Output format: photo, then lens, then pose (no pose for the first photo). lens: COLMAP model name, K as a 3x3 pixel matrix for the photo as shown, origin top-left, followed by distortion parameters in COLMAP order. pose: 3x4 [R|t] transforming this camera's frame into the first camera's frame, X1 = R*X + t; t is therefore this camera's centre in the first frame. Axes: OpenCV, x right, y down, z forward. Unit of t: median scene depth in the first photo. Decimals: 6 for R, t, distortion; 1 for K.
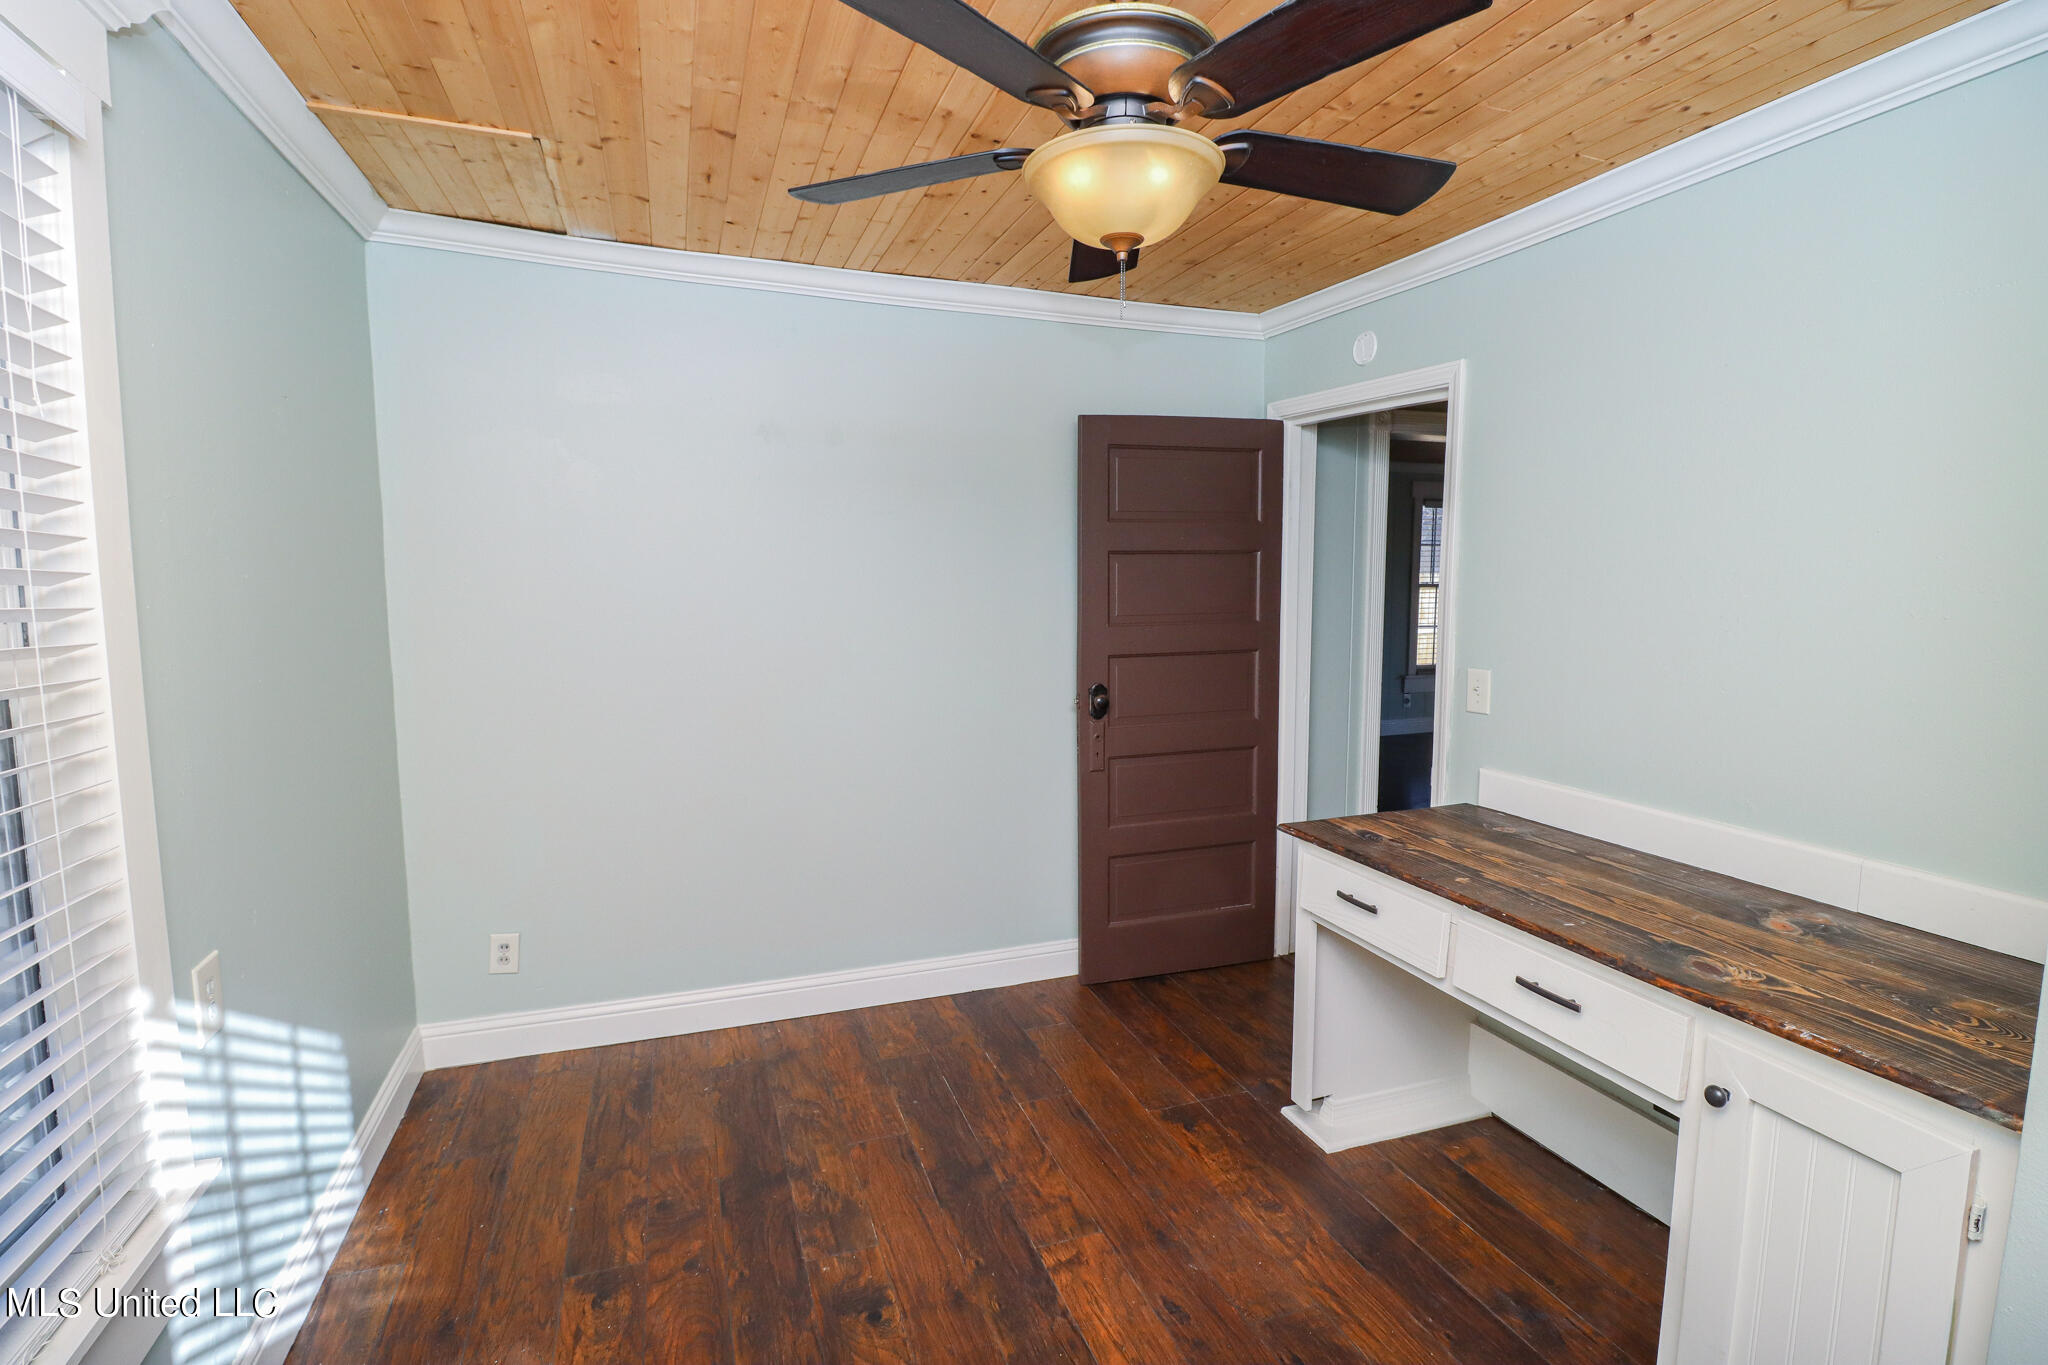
lens RADIAL K [[961.1, 0, 1022.1], [0, 961.1, 665.3], [0, 0, 1]] dist [0.001735, -0.012682]
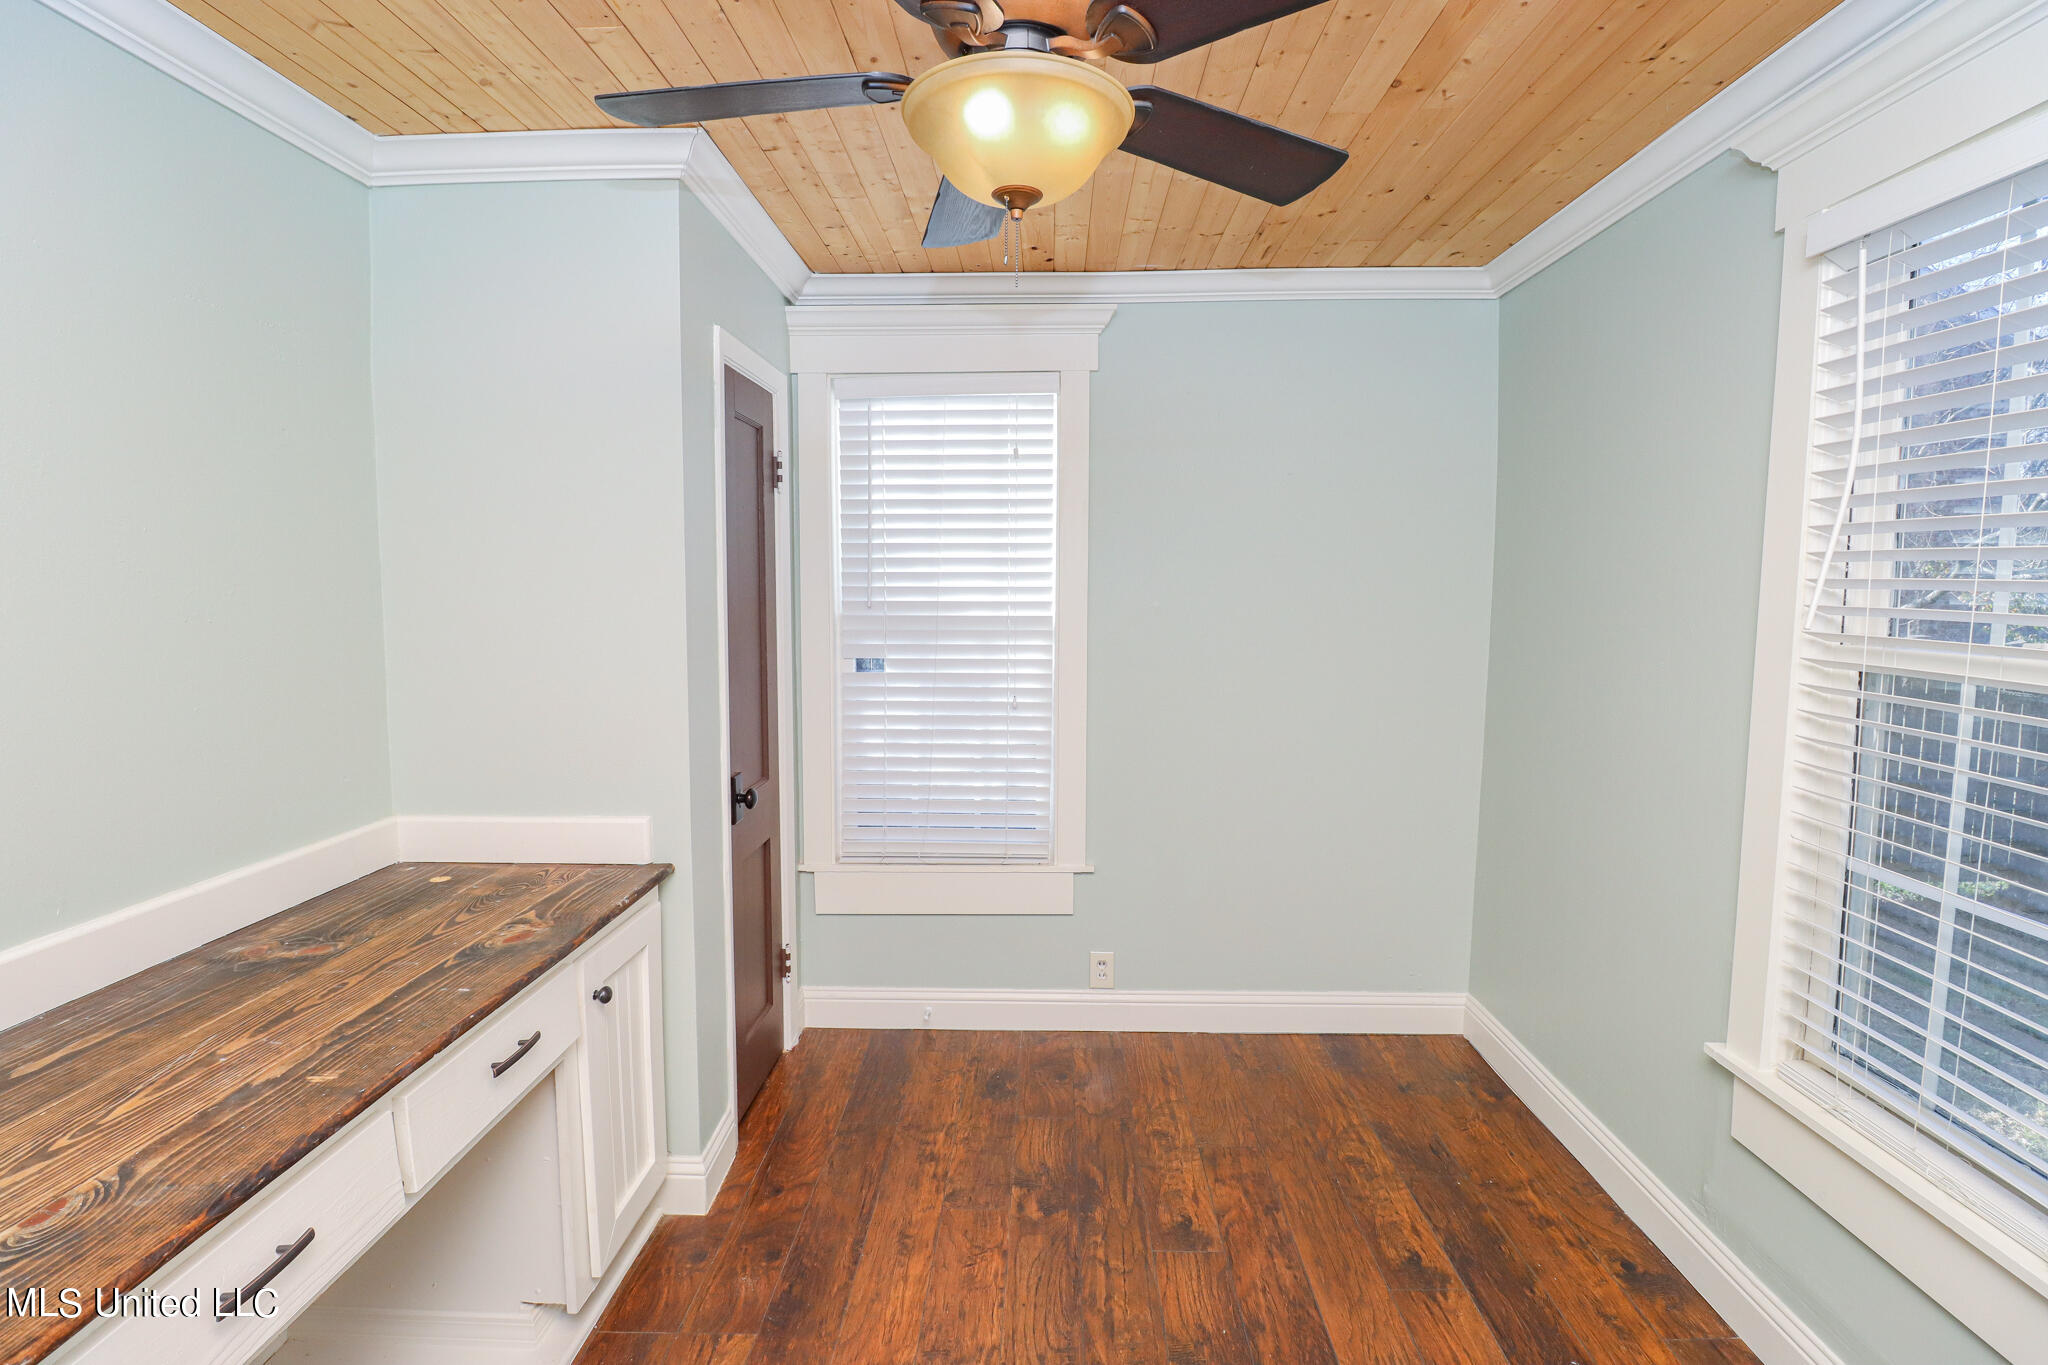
lens RADIAL K [[961.1, 0, 1022.1], [0, 961.1, 665.3], [0, 0, 1]] dist [0.001735, -0.012682]
pose [[-0.925245, -0.038228, 0.377439, -0.194102], [0.029259, 0.984756, 0.171465, -0.140784], [-0.378240, 0.169690, -0.910022, 1.468323]]
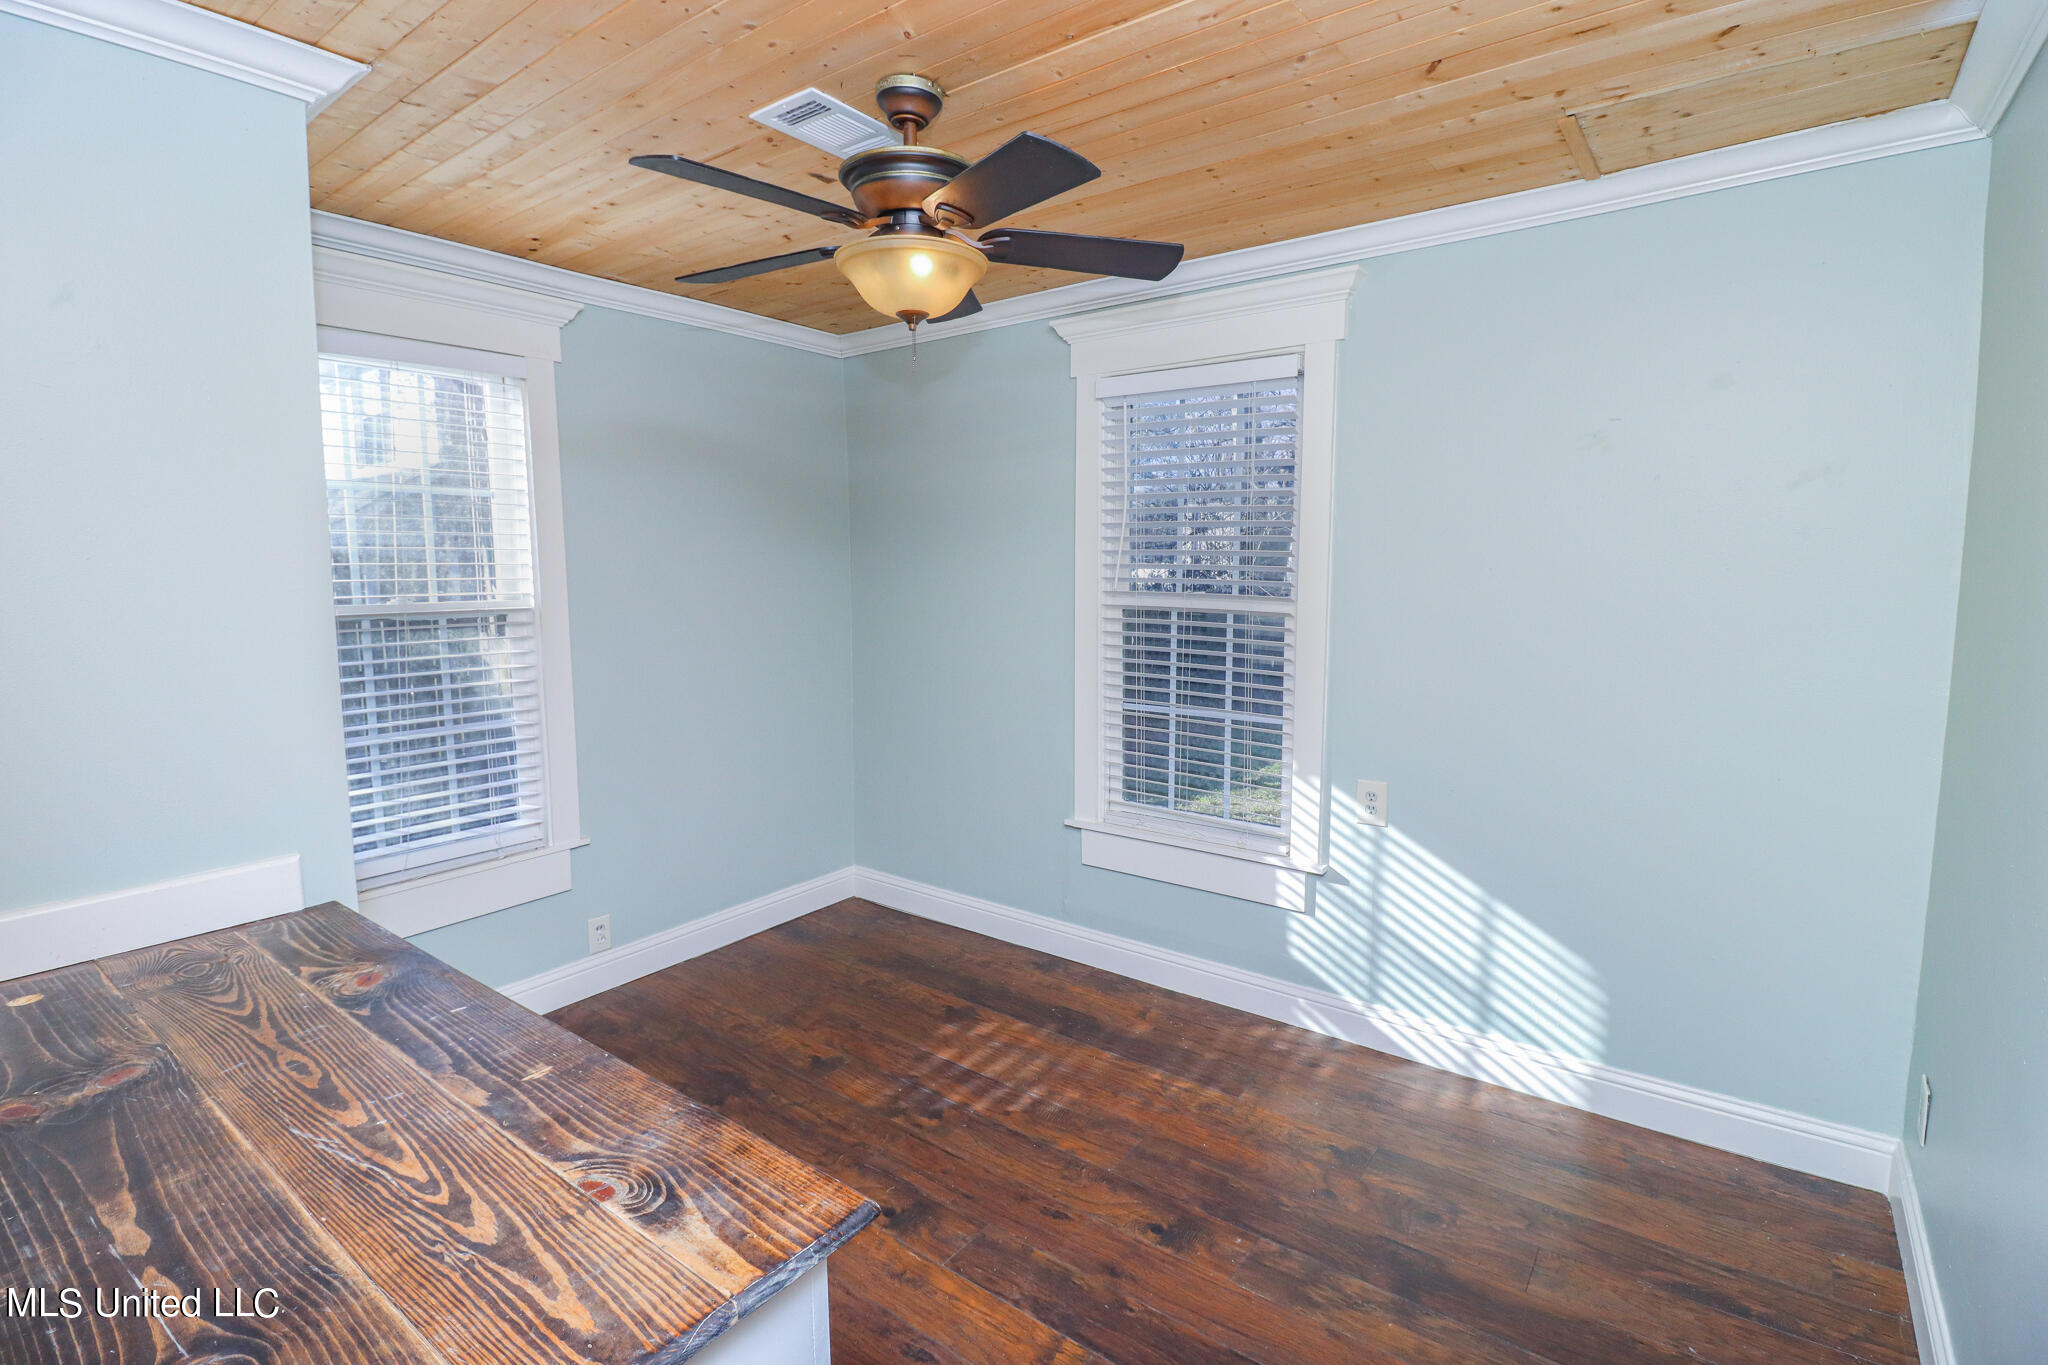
lens RADIAL K [[961.1, 0, 1022.1], [0, 961.1, 665.3], [0, 0, 1]] dist [0.001735, -0.012682]
pose [[-0.841875, 0.057157, -0.536638, 0.559269], [-0.048070, 0.982481, 0.180055, -0.169119], [0.537528, 0.177380, -0.824379, 1.770912]]
